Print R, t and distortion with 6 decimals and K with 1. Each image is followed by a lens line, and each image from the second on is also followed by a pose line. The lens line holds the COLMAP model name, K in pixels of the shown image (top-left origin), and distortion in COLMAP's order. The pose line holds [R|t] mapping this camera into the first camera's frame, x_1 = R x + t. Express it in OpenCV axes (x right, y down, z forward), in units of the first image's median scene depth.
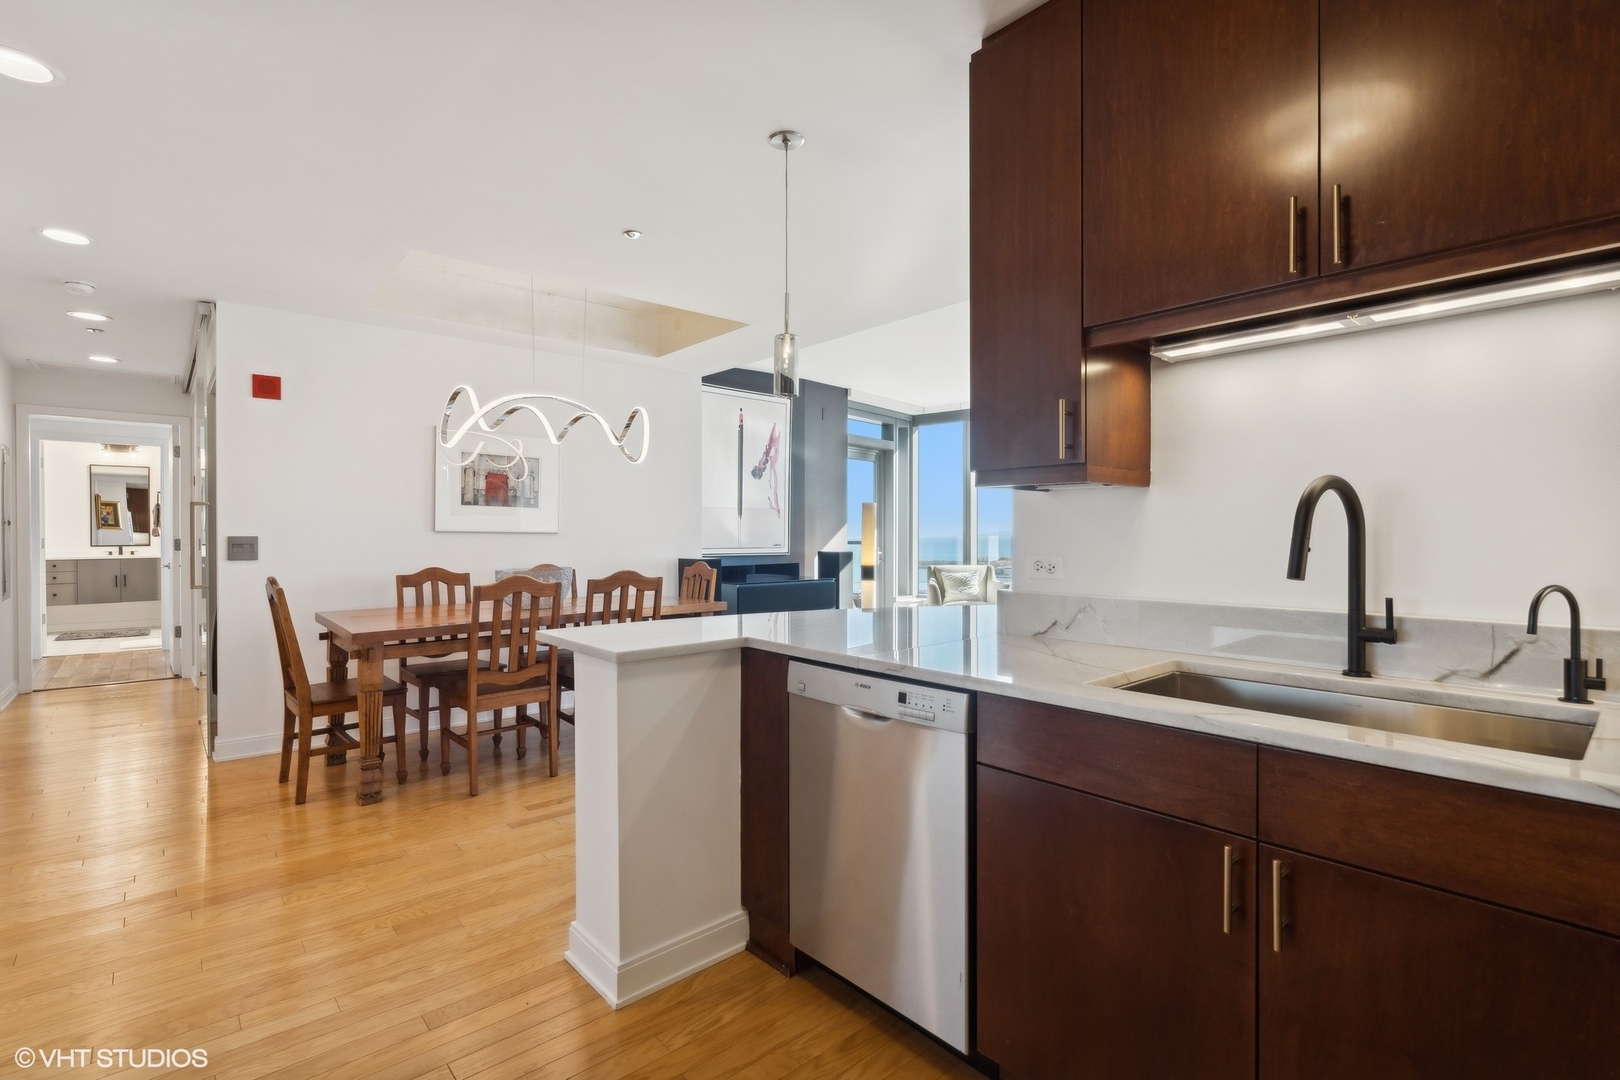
lens RADIAL K [[756.0, 0, 814.1], [0, 756.0, 544.4], [0, 0, 1]] dist [-0.002230, -0.000491]
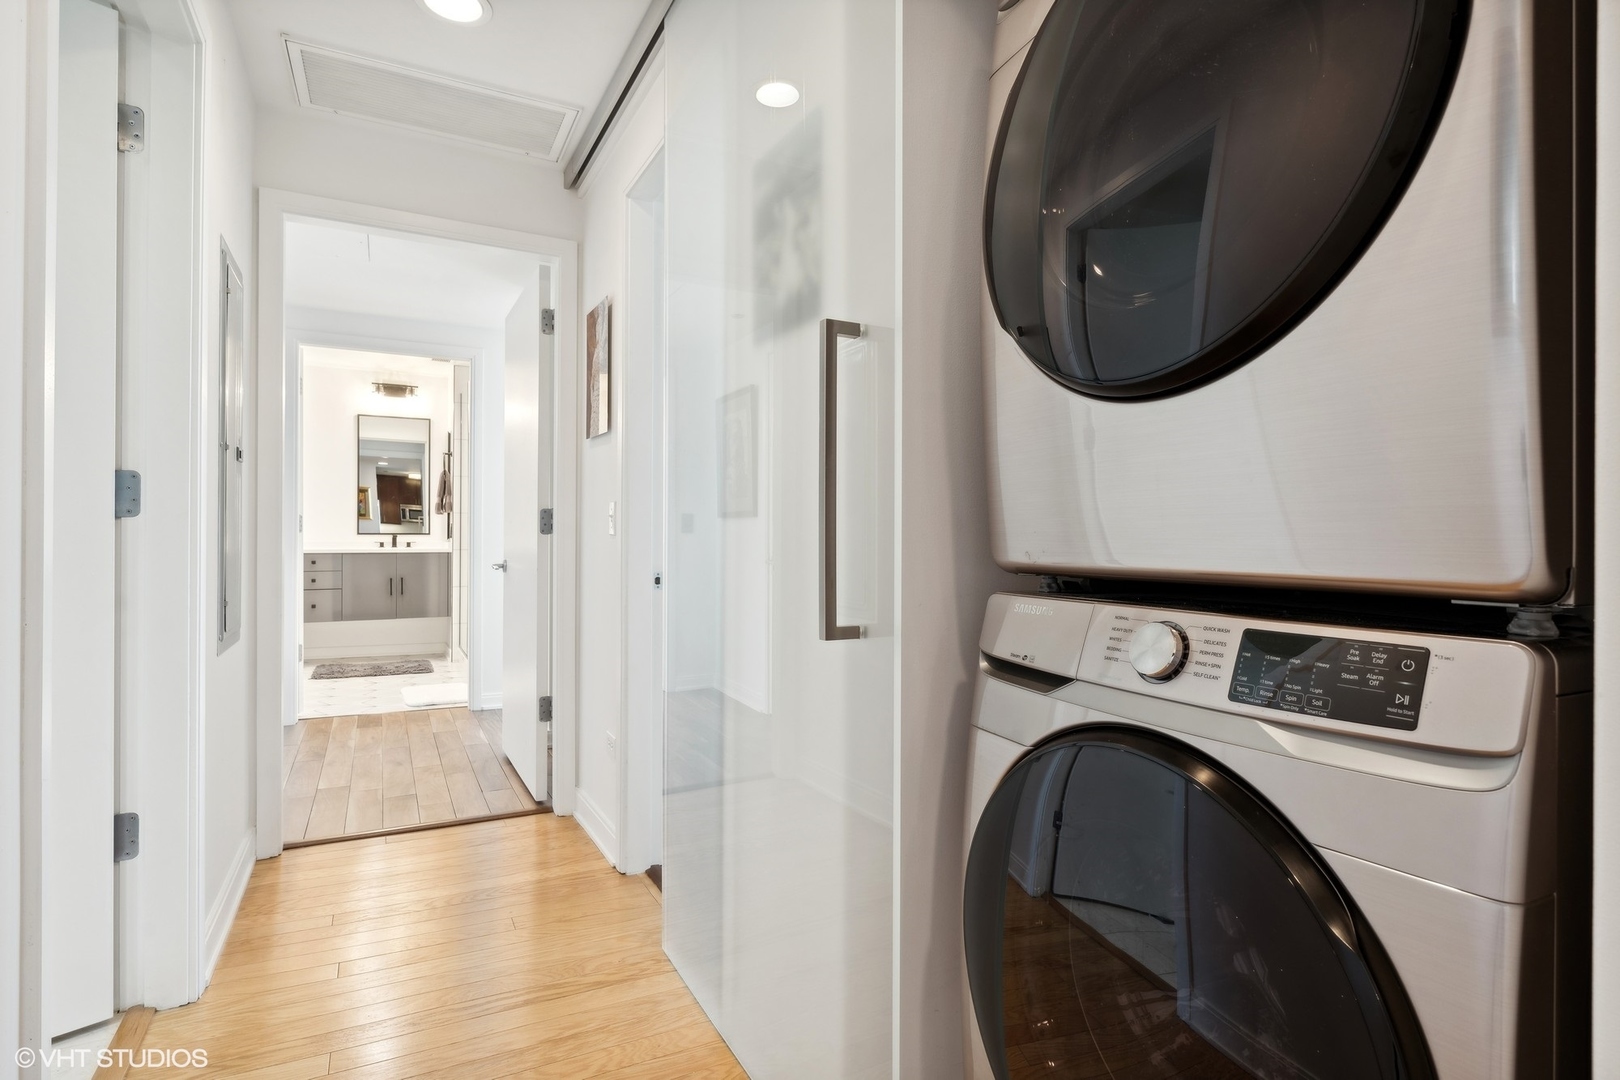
lens RADIAL K [[826.1, 0, 811.1], [0, 826.1, 544.7], [0, 0, 1]] dist [0.001113, 0.000044]
pose [[0.971606, 0.014111, -0.236185, -0.350605], [-0.015809, 0.999861, -0.005295, 0.008748], [0.236078, 0.008878, 0.971694, 0.338455]]
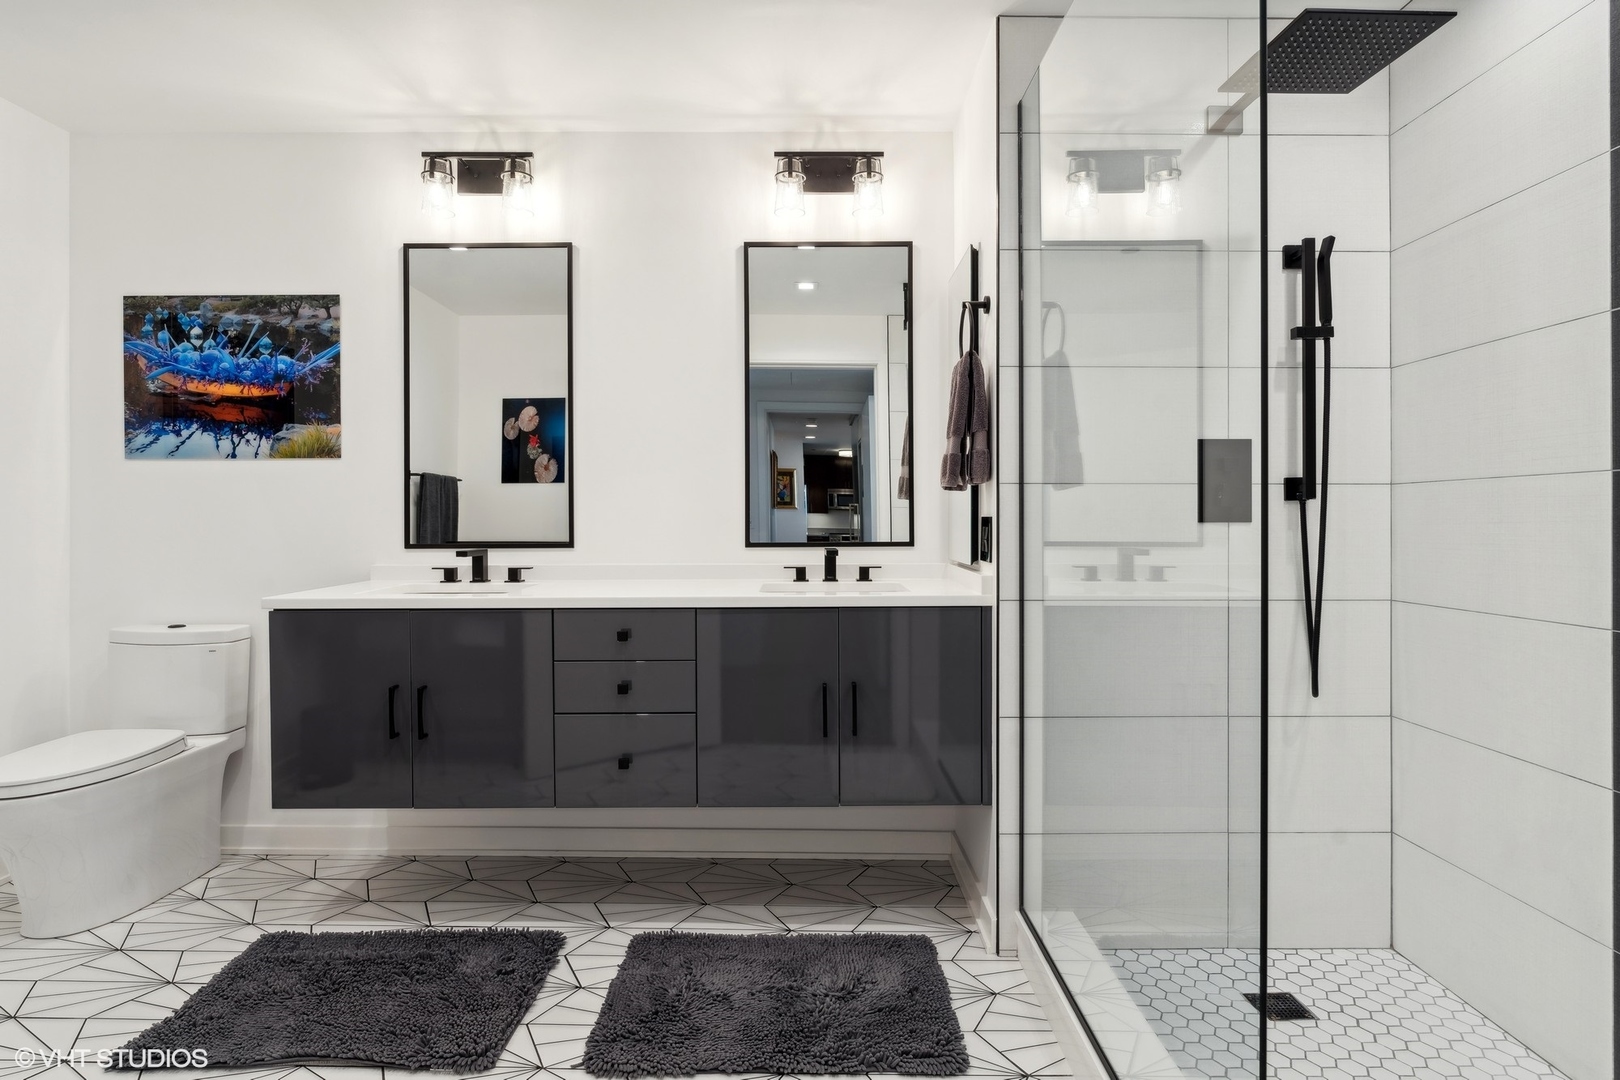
lens RADIAL K [[826.1, 0, 805.9], [0, 826.1, 531.2], [0, 0, 1]] dist [0.001113, 0.000044]
pose [[0.749366, 0.009389, -0.662089, -0.689366], [-0.009005, 0.999951, 0.003988, -0.003903], [0.662095, 0.002974, 0.749414, 0.731306]]
